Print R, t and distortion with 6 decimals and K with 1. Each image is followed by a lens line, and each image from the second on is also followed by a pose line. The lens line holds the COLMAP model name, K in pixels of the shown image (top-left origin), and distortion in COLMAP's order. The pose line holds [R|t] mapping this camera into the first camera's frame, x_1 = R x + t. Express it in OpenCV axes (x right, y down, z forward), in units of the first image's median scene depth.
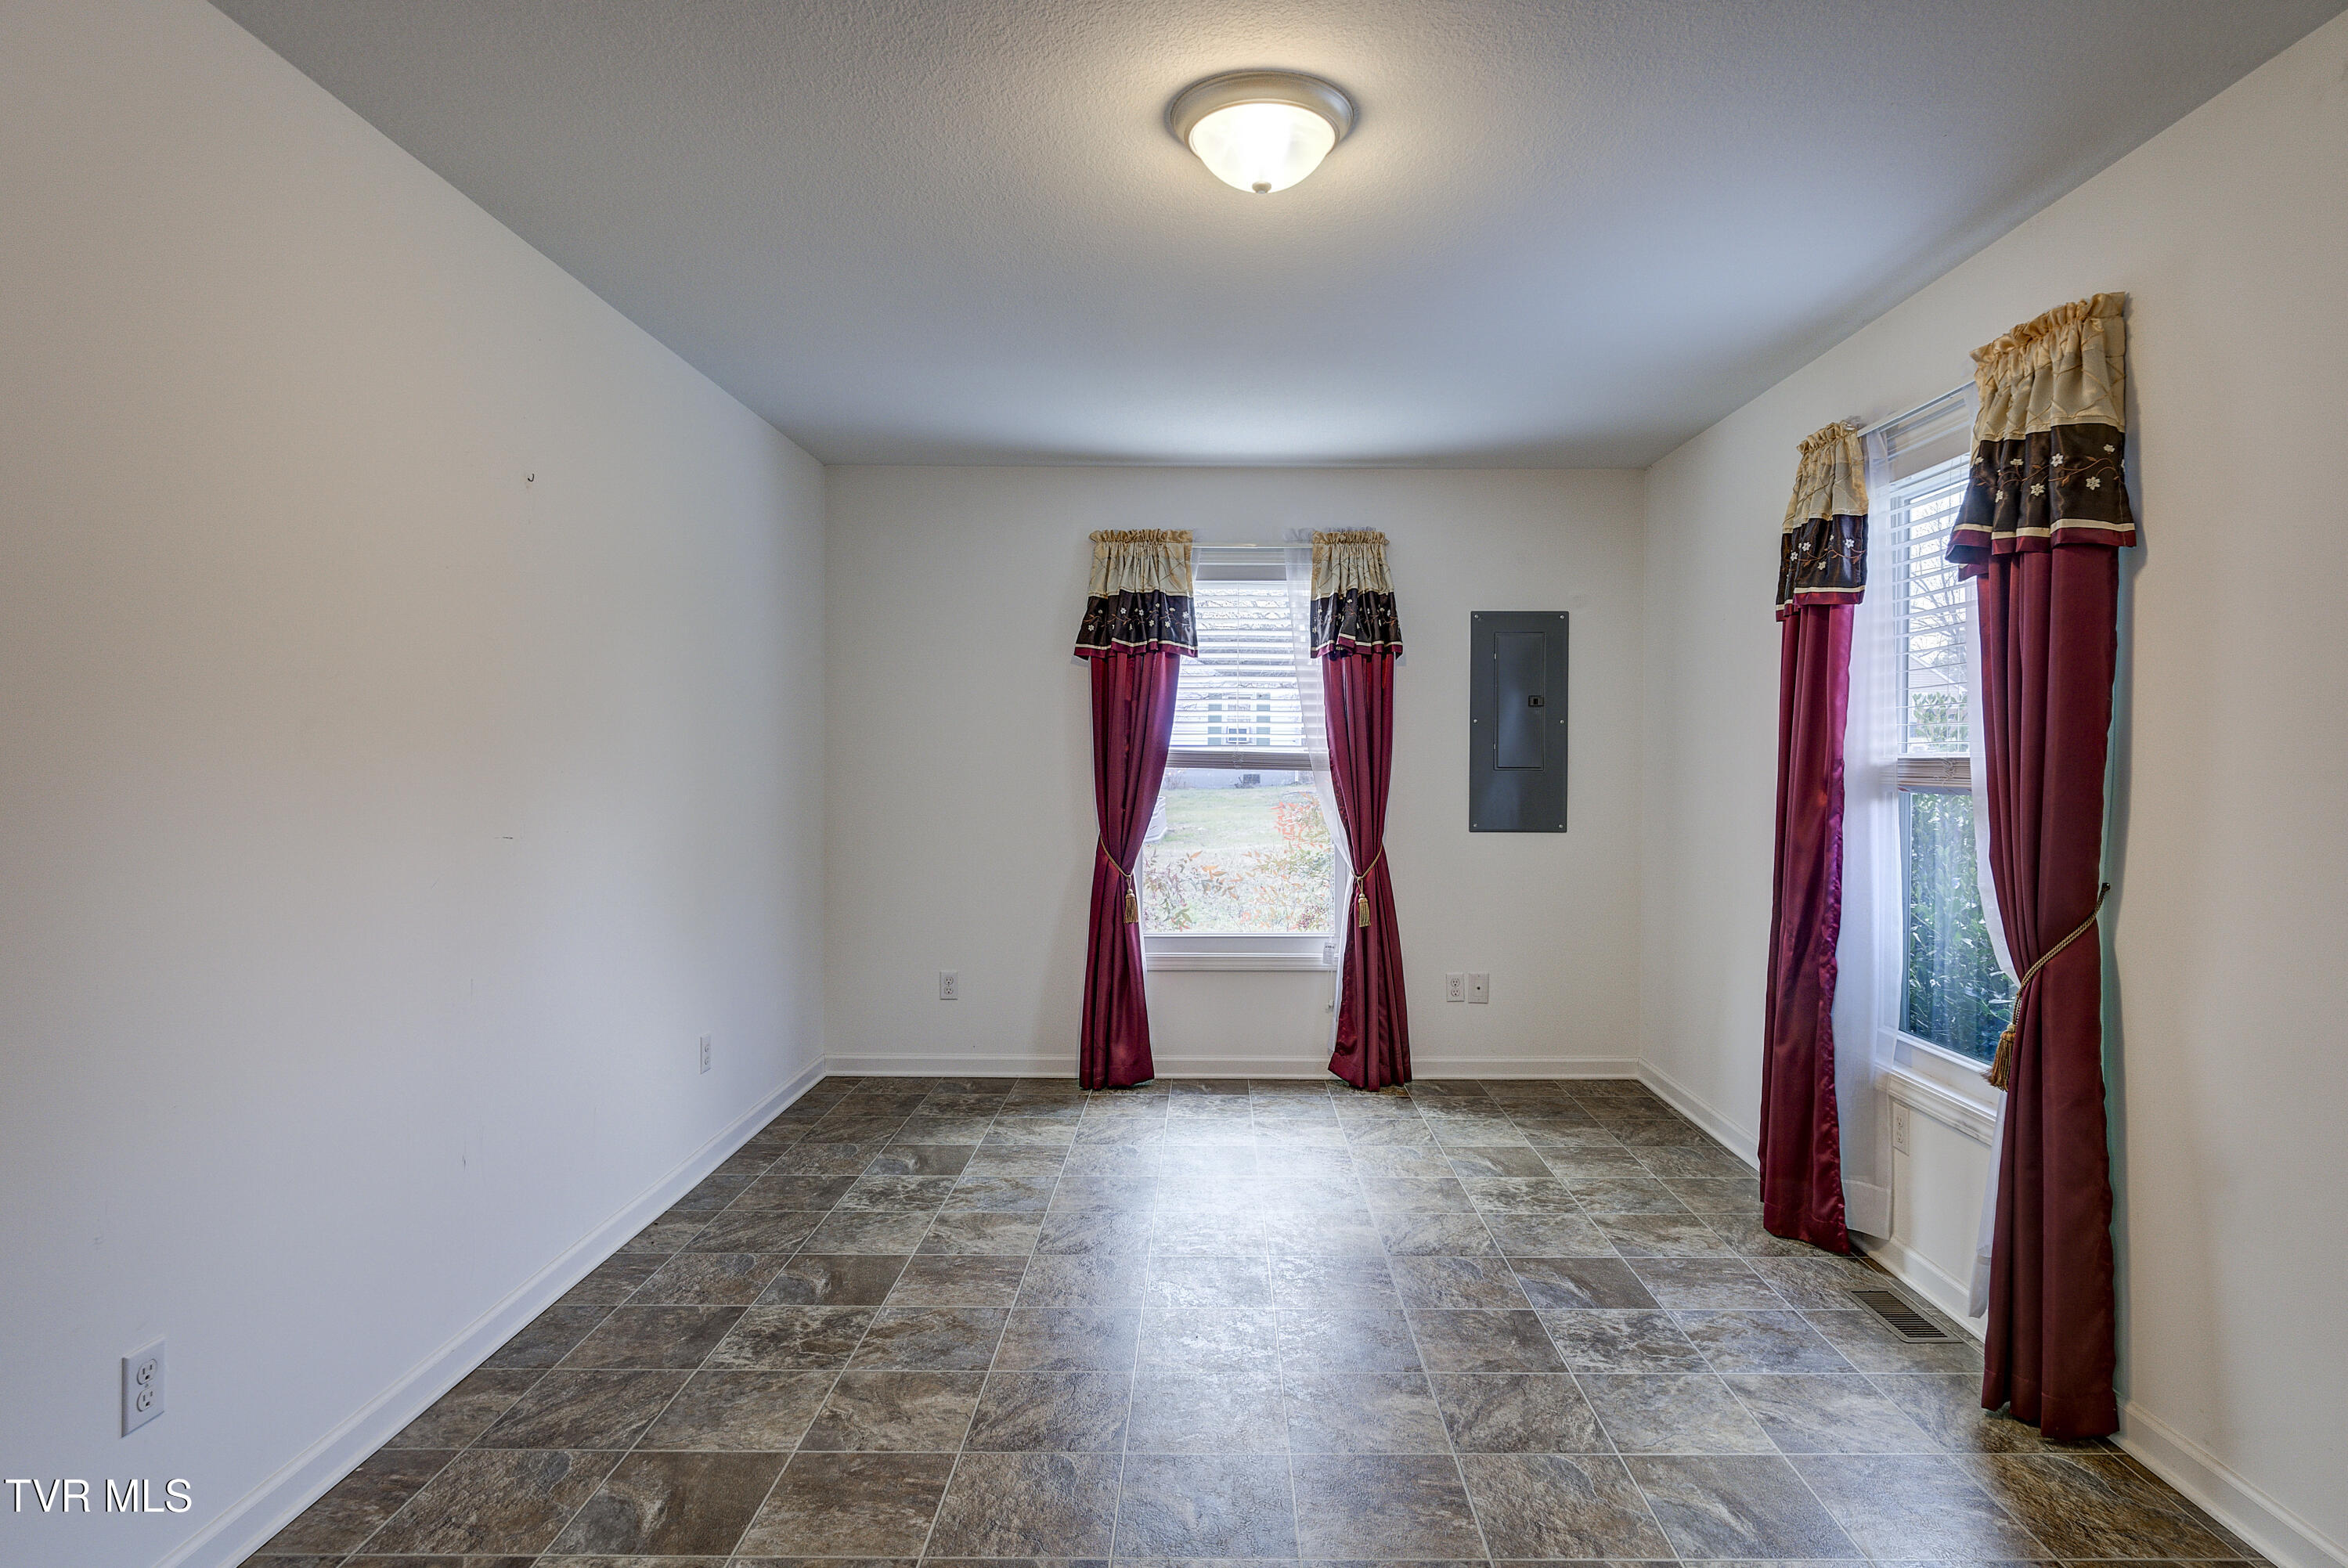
lens RADIAL K [[1238.5, 0, 1207.9], [0, 1238.5, 770.8], [0, 0, 1]] dist [-0.008910, -0.000045]
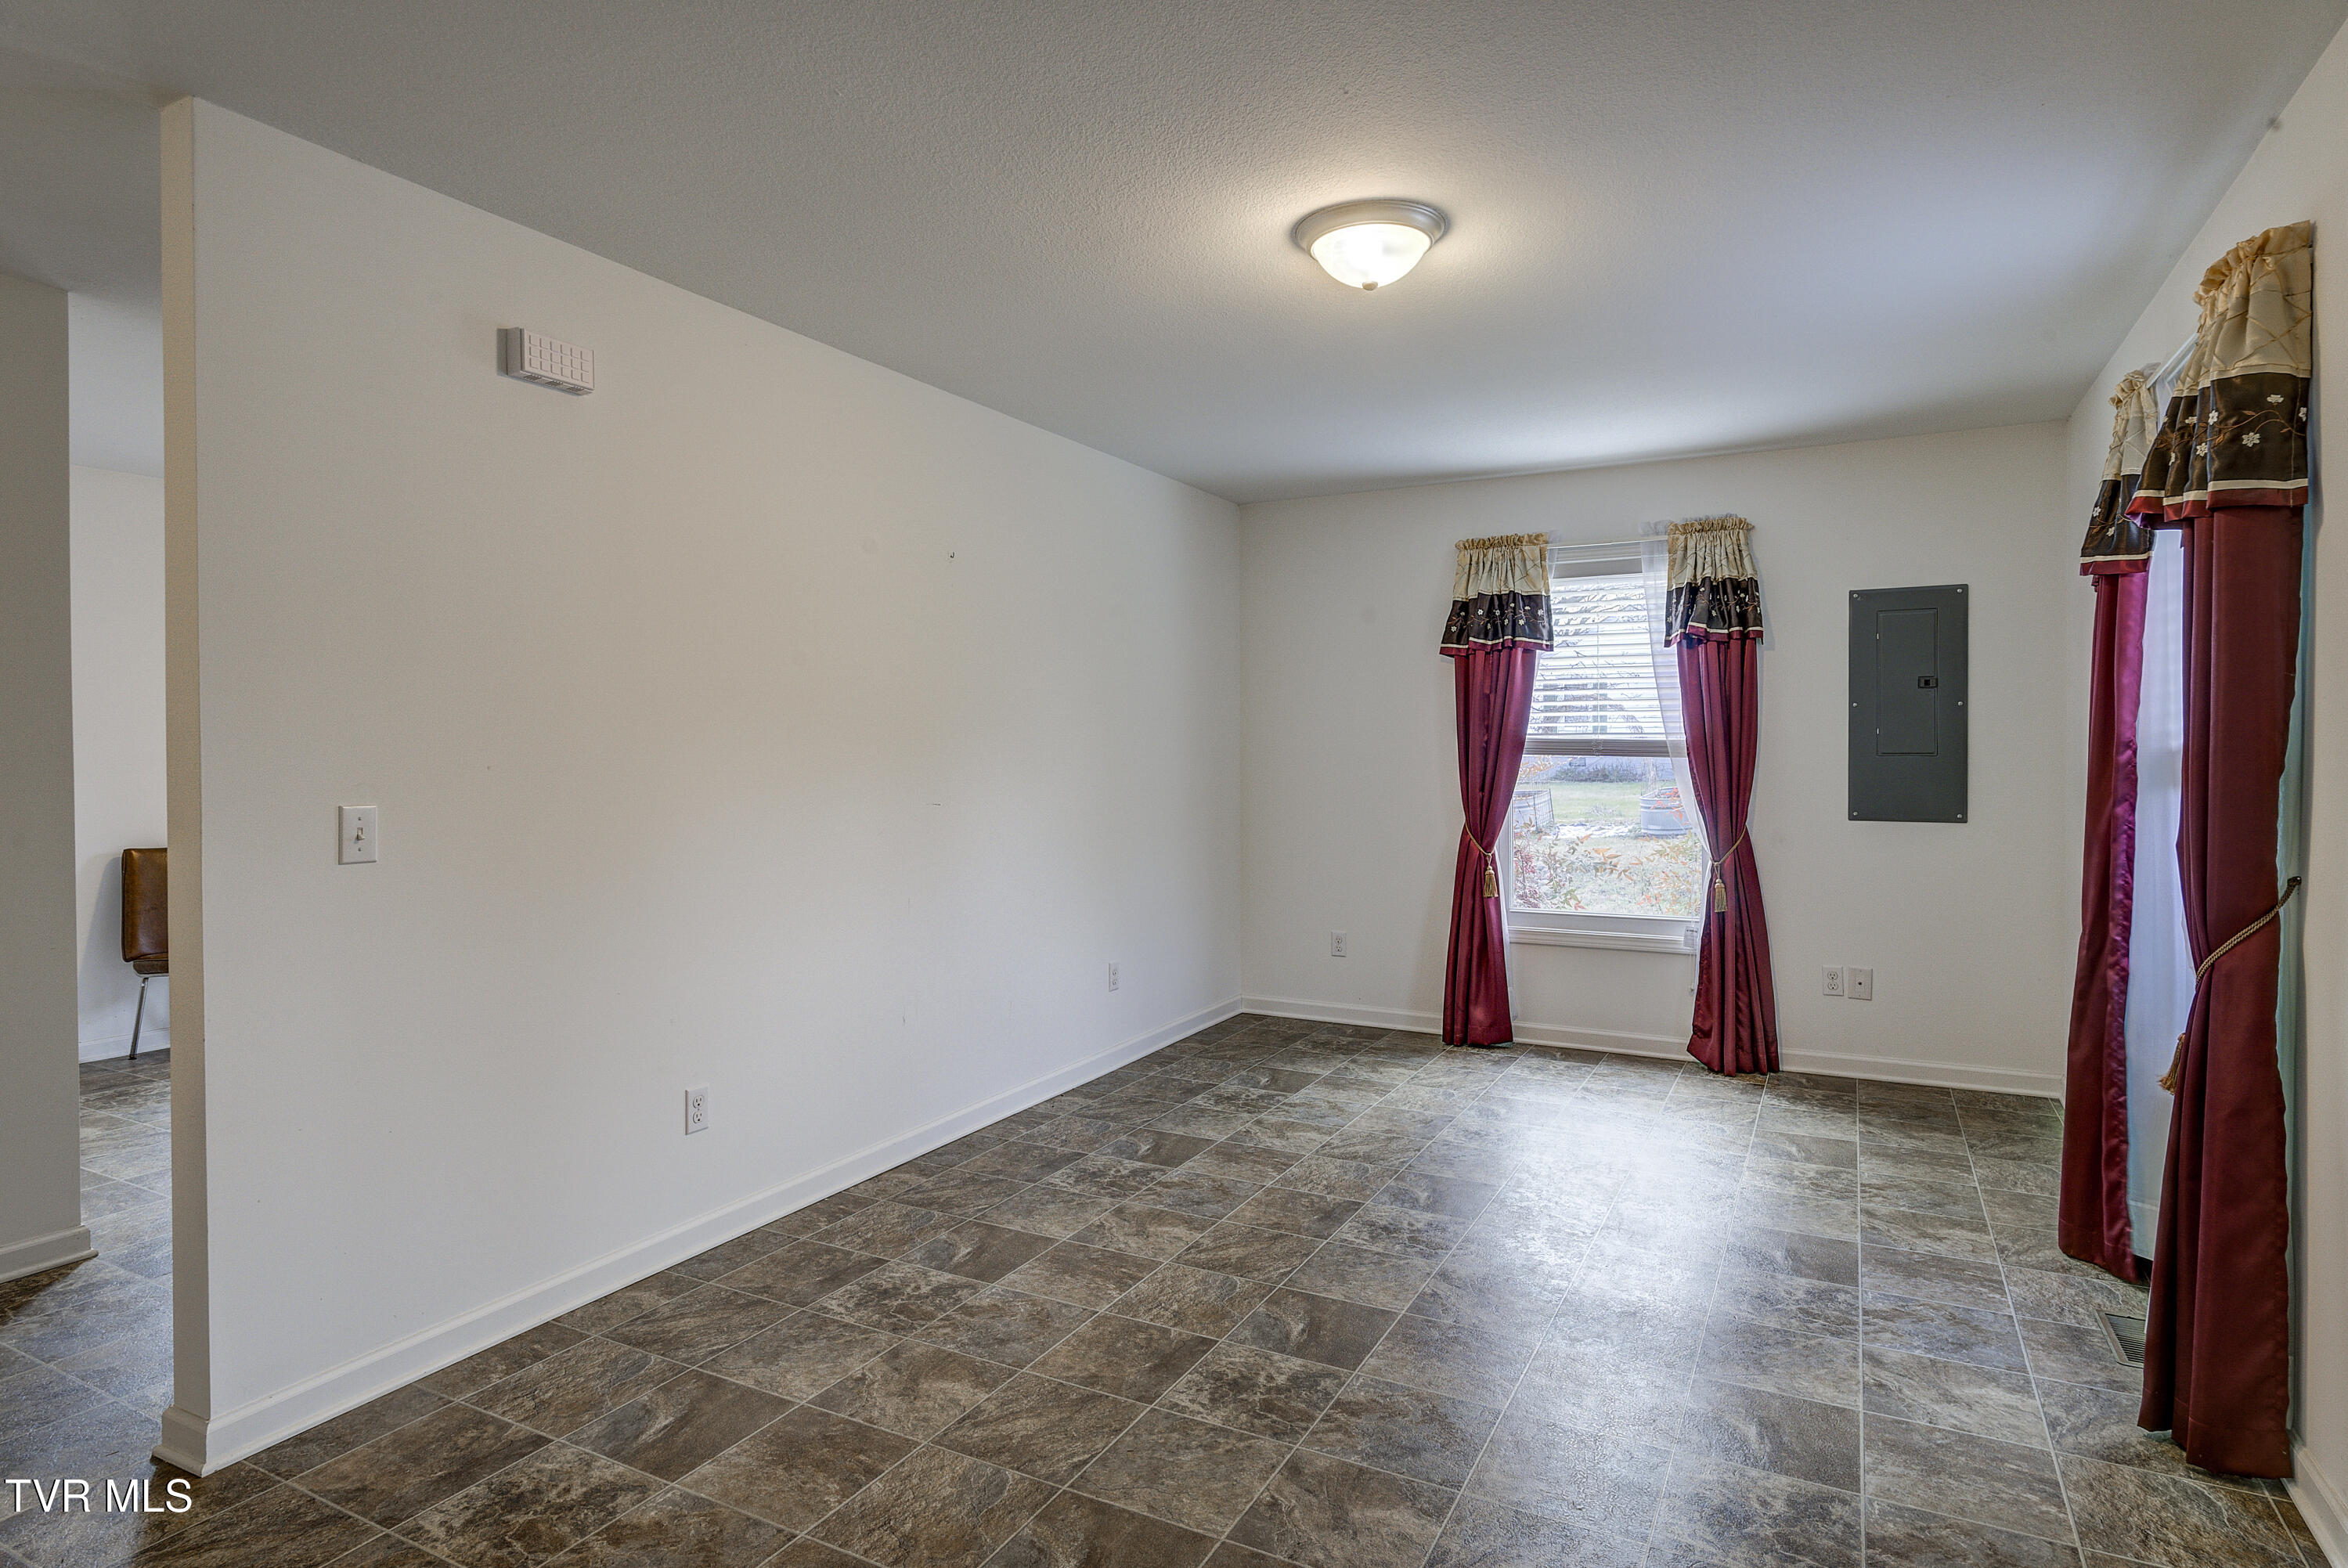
lens RADIAL K [[1238.5, 0, 1207.9], [0, 1238.5, 770.8], [0, 0, 1]] dist [-0.008910, -0.000045]
pose [[0.887783, 0.001526, -0.460260, 0.302435], [0.002473, 0.999964, 0.008086, 0.002687], [0.460256, -0.008317, 0.887747, -0.115684]]
